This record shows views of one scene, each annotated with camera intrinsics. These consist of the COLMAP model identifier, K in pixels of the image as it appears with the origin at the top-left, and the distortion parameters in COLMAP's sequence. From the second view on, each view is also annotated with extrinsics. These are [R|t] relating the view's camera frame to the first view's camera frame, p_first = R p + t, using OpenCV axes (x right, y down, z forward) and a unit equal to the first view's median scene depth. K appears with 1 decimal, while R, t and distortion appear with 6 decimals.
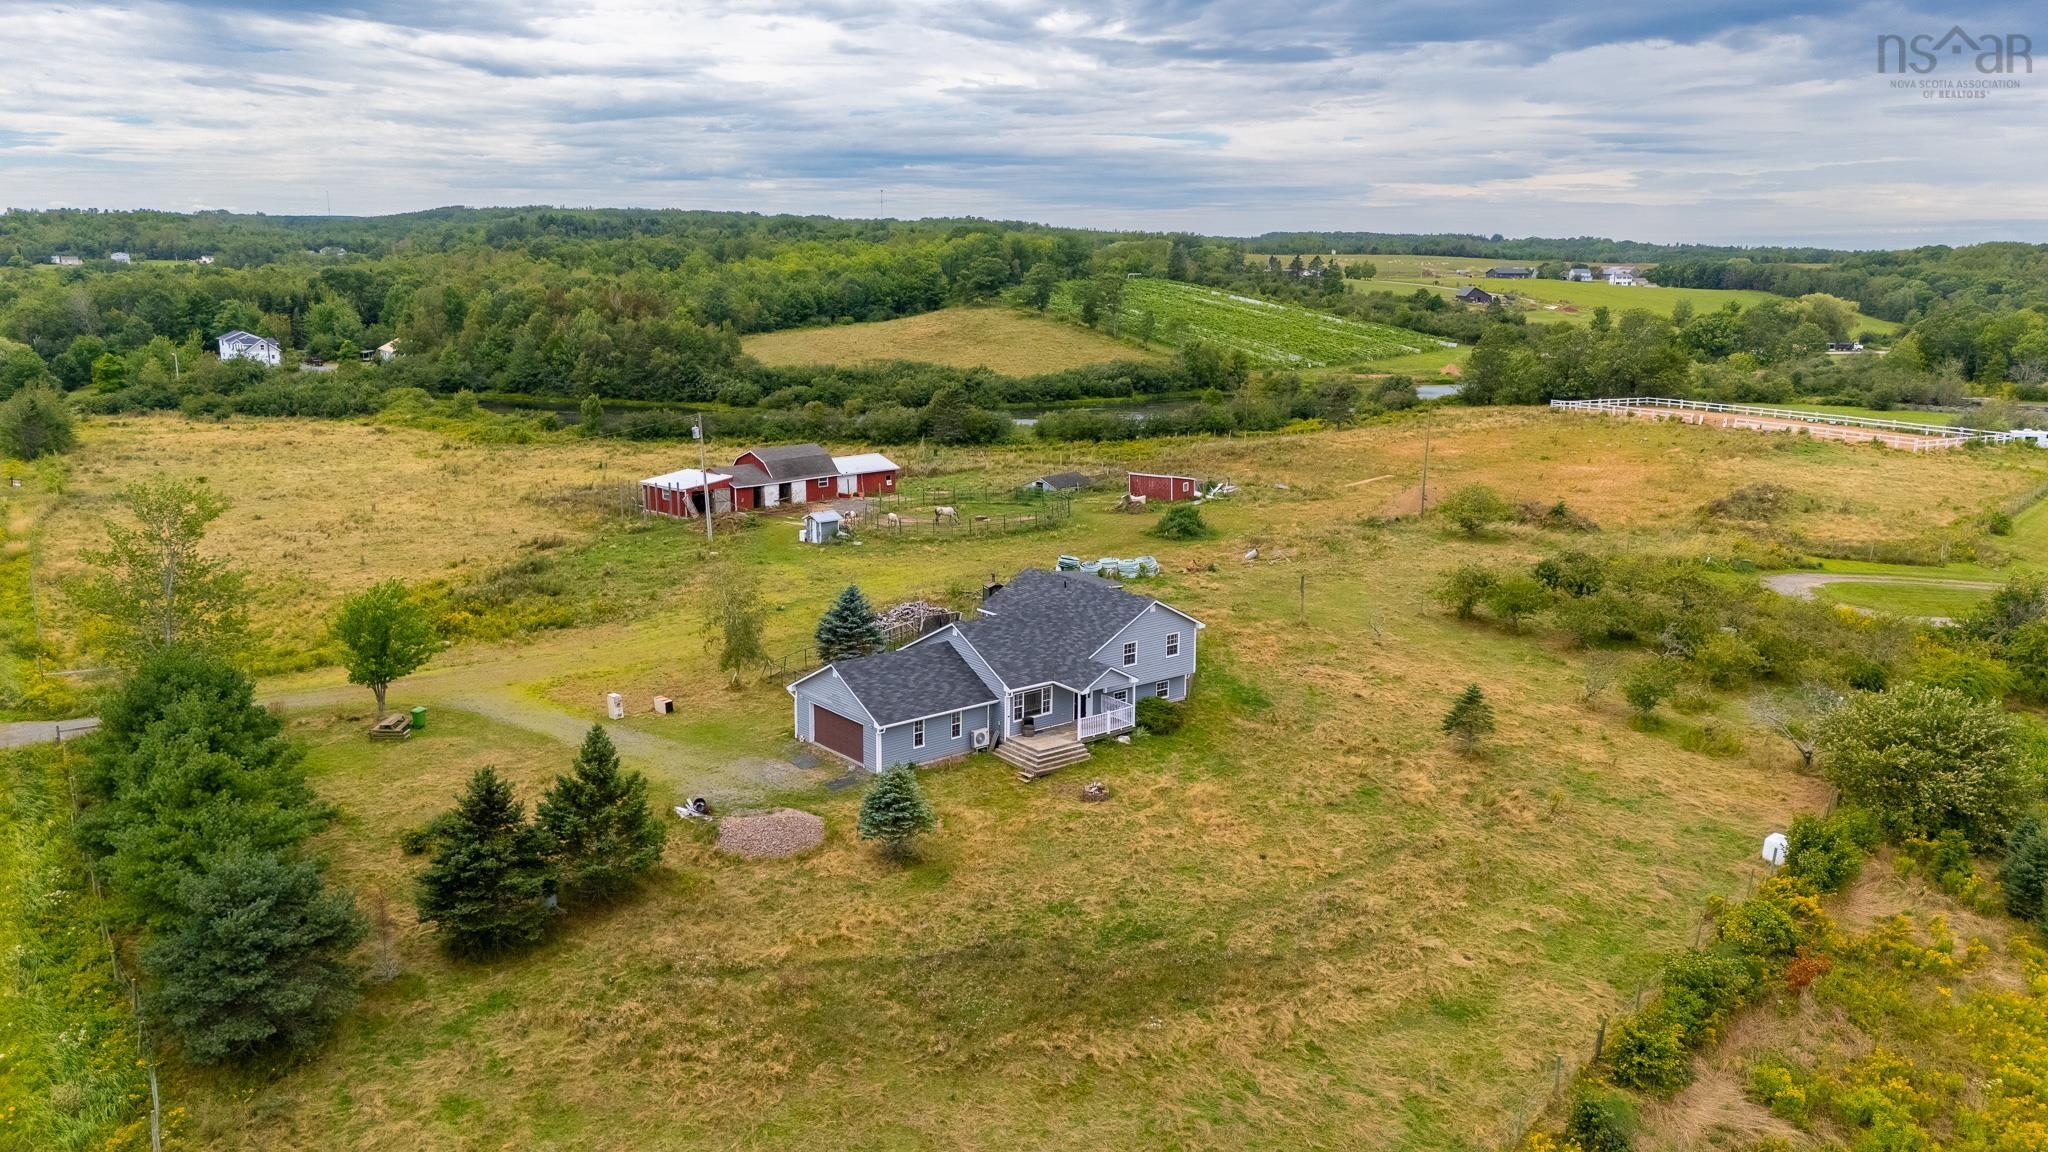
lens RADIAL K [[1500.5, 0, 1024.0], [0, 1500.5, 576.0], [0, 0, 1]] dist [0.069544, -0.048431]
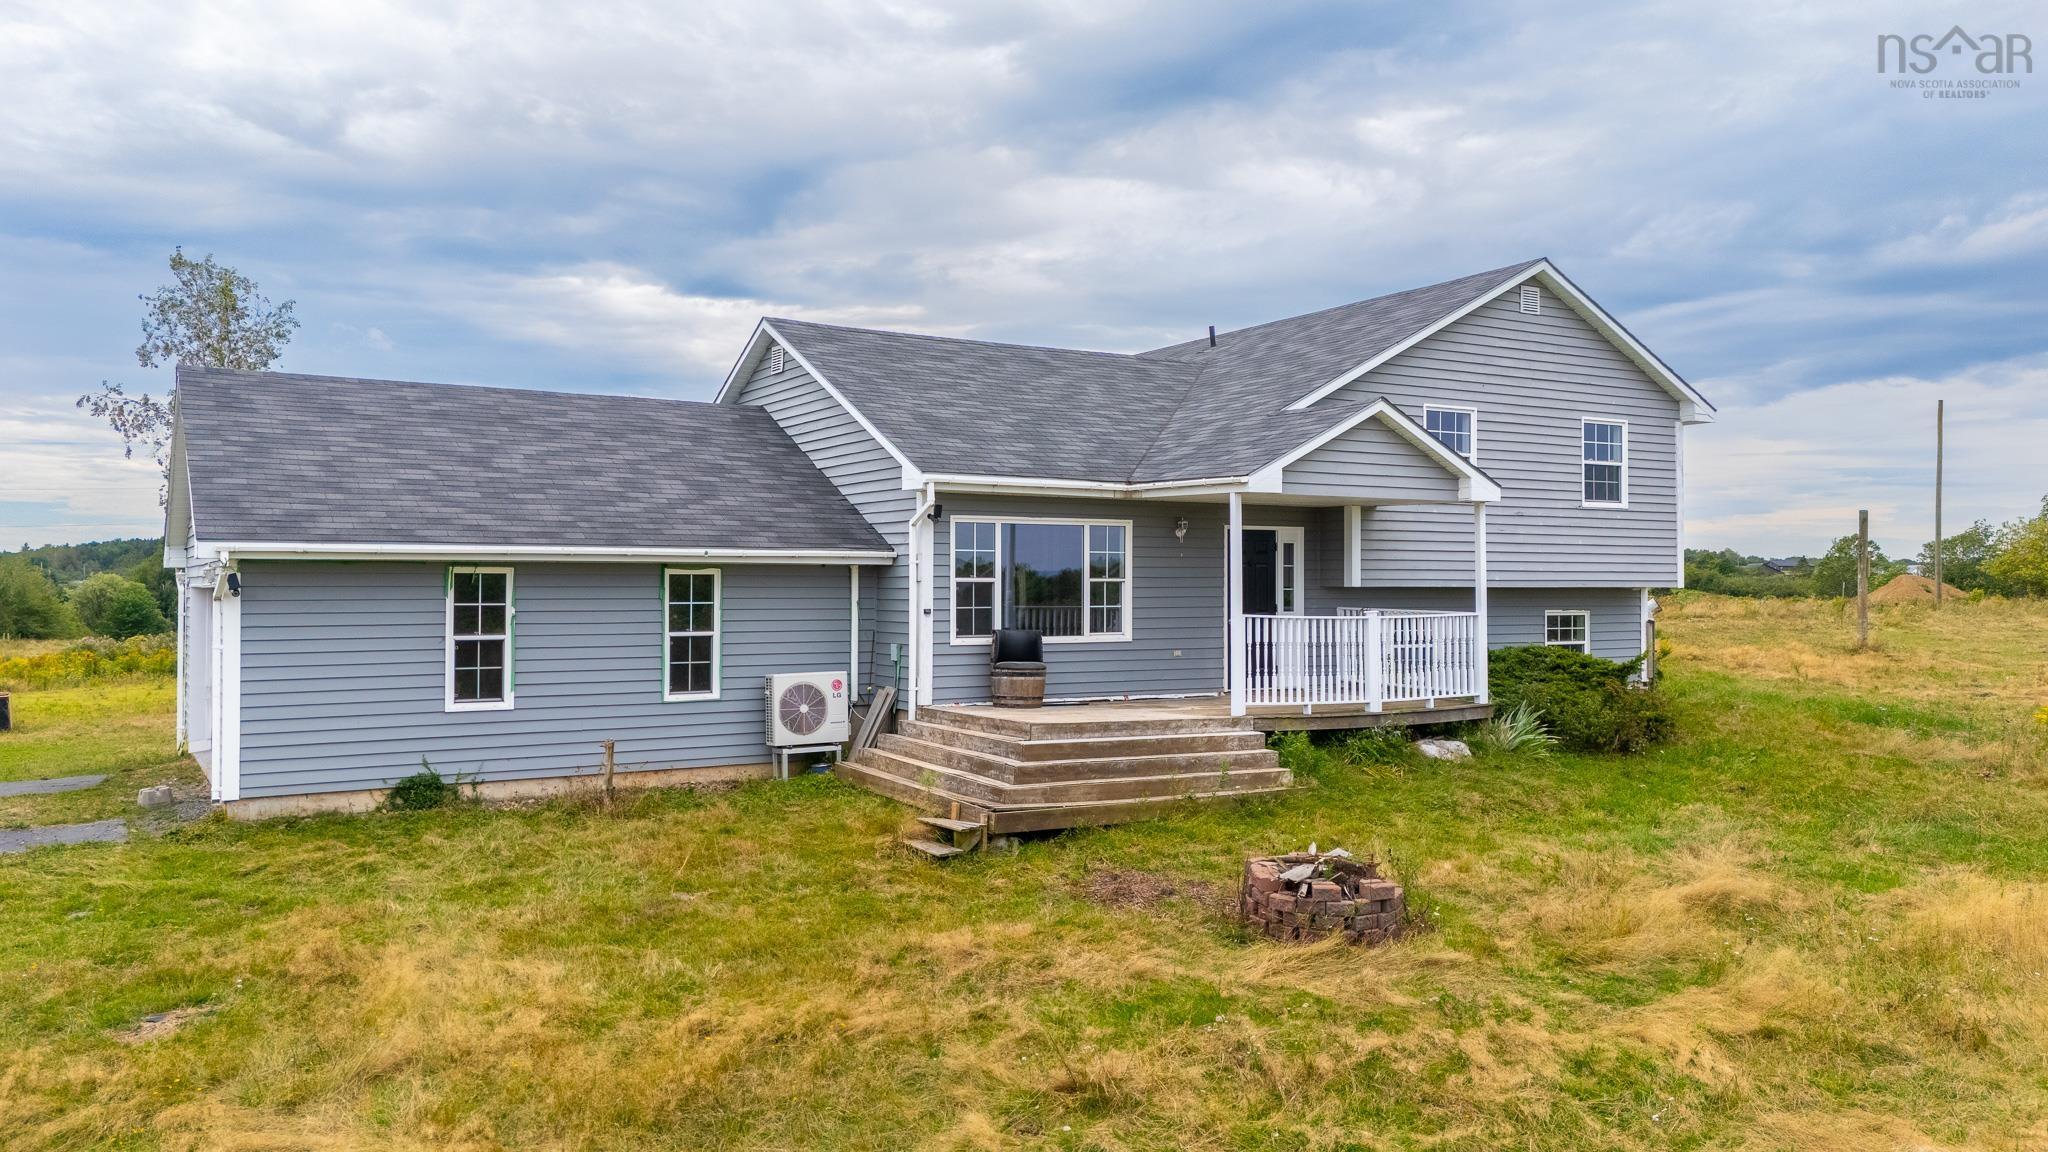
lens RADIAL K [[1500.5, 0, 1024.0], [0, 1500.5, 576.0], [0, 0, 1]] dist [0.069544, -0.048431]
pose [[0.989404, -0.006706, -0.145031, 0.037491], [-0.024924, 0.976259, -0.215169, 0.136579], [0.143031, 0.216504, 0.965747, 0.777491]]
